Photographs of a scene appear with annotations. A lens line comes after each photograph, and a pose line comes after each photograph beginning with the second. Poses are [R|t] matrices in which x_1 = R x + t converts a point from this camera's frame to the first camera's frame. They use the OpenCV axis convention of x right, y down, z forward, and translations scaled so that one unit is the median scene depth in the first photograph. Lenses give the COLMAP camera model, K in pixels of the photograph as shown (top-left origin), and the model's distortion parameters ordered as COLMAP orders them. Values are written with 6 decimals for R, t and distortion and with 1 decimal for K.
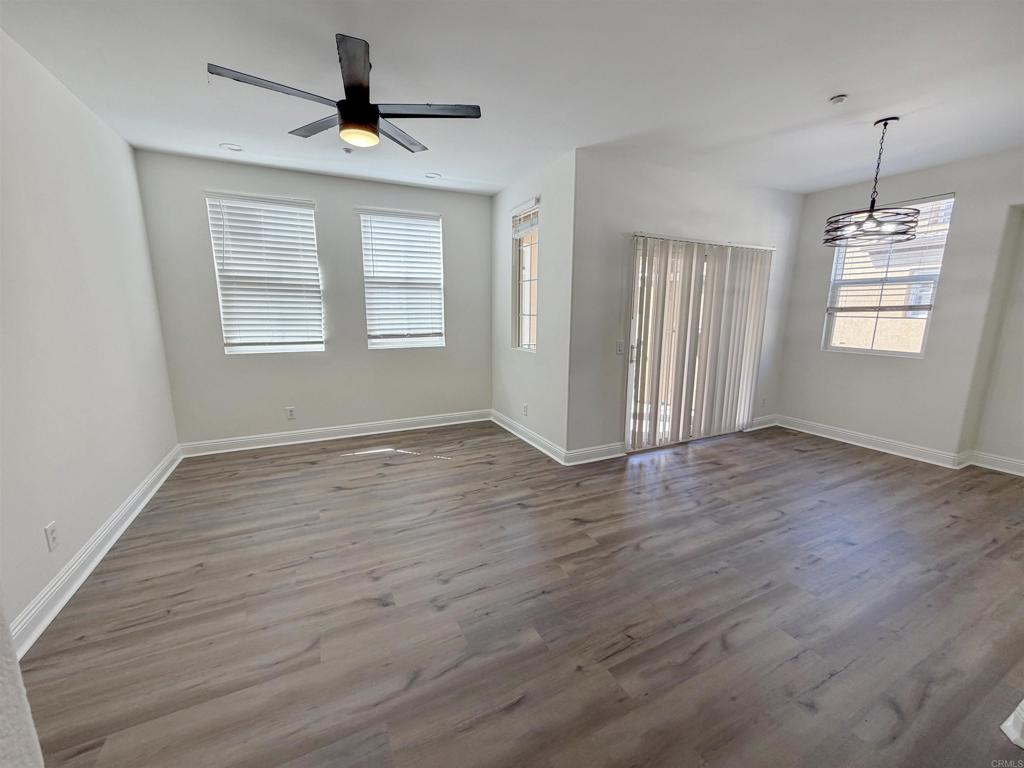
lens RADIAL K [[409.8, 0, 507.2], [0, 409.8, 384.6], [0, 0, 1]] dist [0.001411, -0.000330]
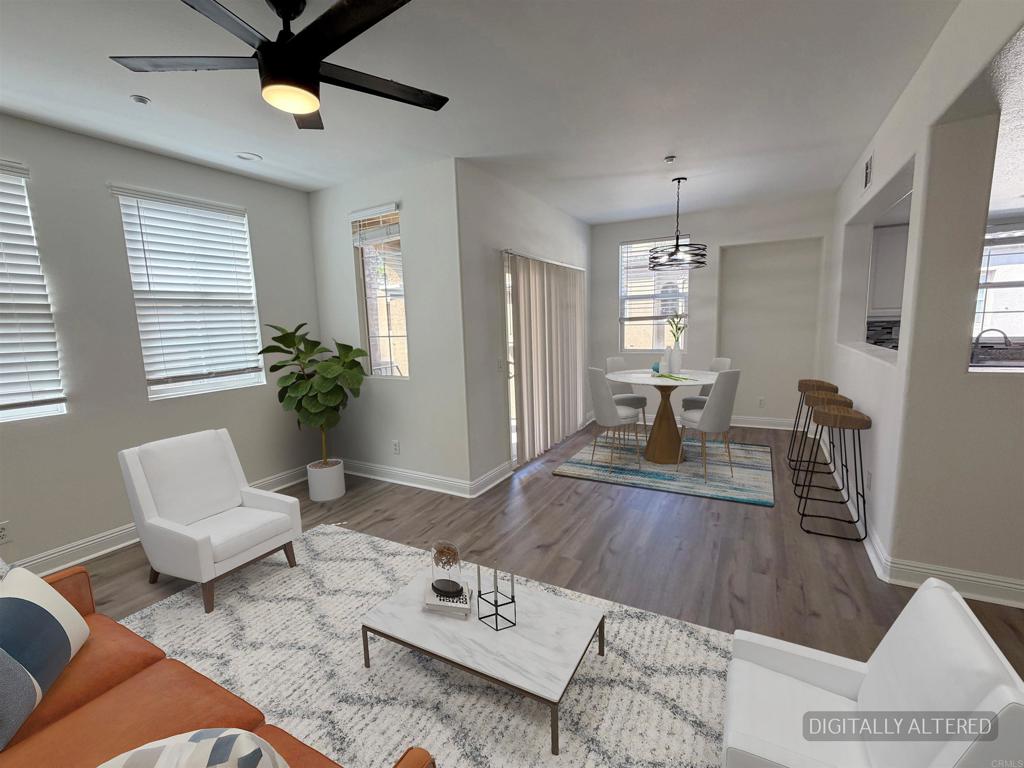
lens RADIAL K [[449.1, 0, 507.9], [0, 449.1, 384.8], [0, 0, 1]] dist [-0.001494, 0.000585]
pose [[0.818434, -0.111687, 0.563641, -0.306164], [0.140905, 0.989987, -0.008432, -0.029785], [-0.557055, 0.086321, 0.825977, 0.107615]]
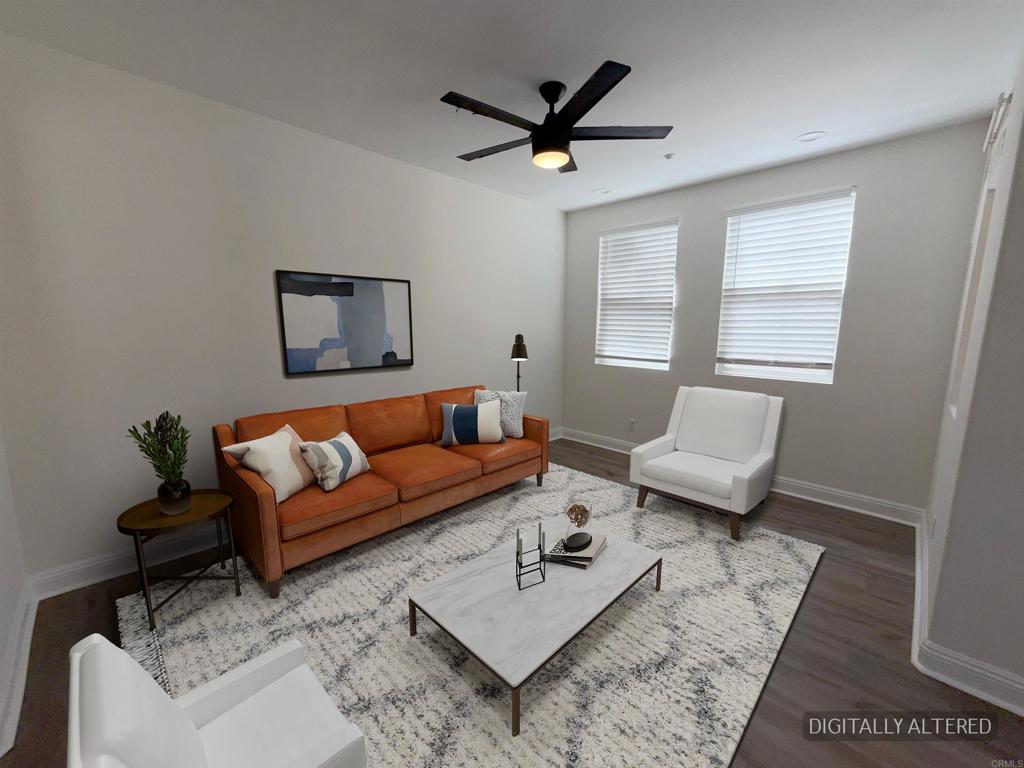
lens RADIAL K [[409.8, 0, 507.7], [0, 409.8, 384.6], [0, 0, 1]] dist [0.001411, -0.000330]
pose [[0.327017, 0.136053, -0.935173, 0.358949], [-0.182833, 0.979994, 0.078639, -0.060891], [0.927163, 0.145265, 0.345350, 0.350888]]
